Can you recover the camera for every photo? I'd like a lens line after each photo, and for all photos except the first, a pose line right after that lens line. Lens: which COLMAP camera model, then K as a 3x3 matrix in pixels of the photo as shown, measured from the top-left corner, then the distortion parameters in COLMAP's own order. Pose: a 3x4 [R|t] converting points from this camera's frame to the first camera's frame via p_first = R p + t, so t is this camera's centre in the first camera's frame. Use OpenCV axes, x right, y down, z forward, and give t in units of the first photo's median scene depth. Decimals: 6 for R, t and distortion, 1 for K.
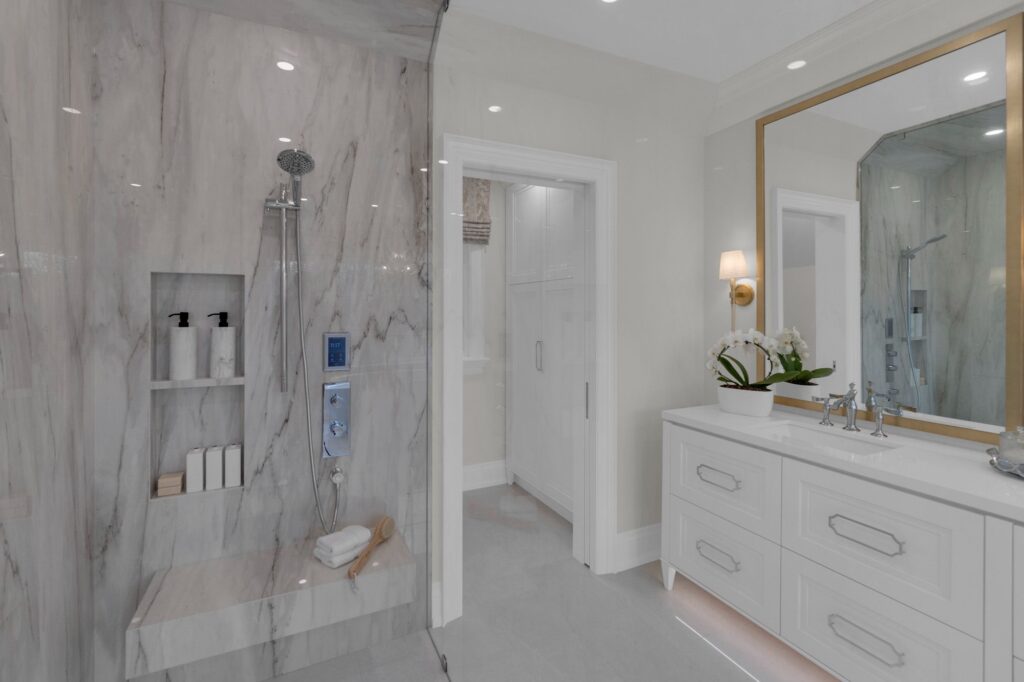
lens RADIAL K [[447.8, 0, 493.6], [0, 447.8, 308.3], [0, 0, 1]] dist [-0.001375, -0.000119]
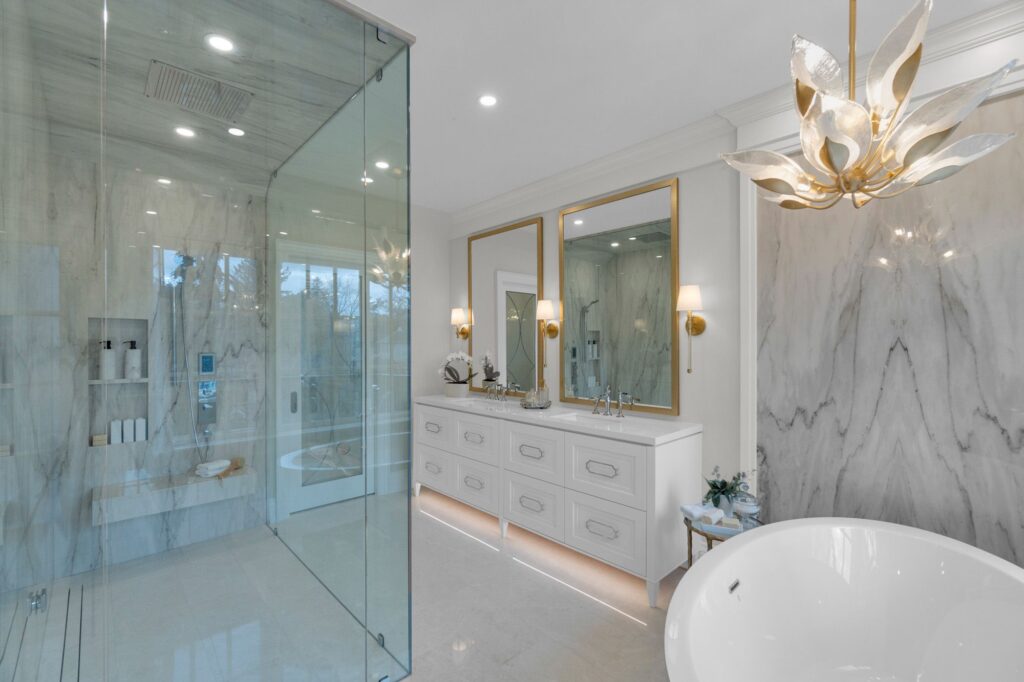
lens RADIAL K [[441.6, 0, 507.0], [0, 441.6, 347.7], [0, 0, 1]] dist [-0.013580, -0.000037]
pose [[0.948857, -0.002176, 0.315698, 0.213950], [-0.000887, 0.999954, 0.009556, 0.016638], [-0.315705, -0.009347, 0.948811, -0.969541]]
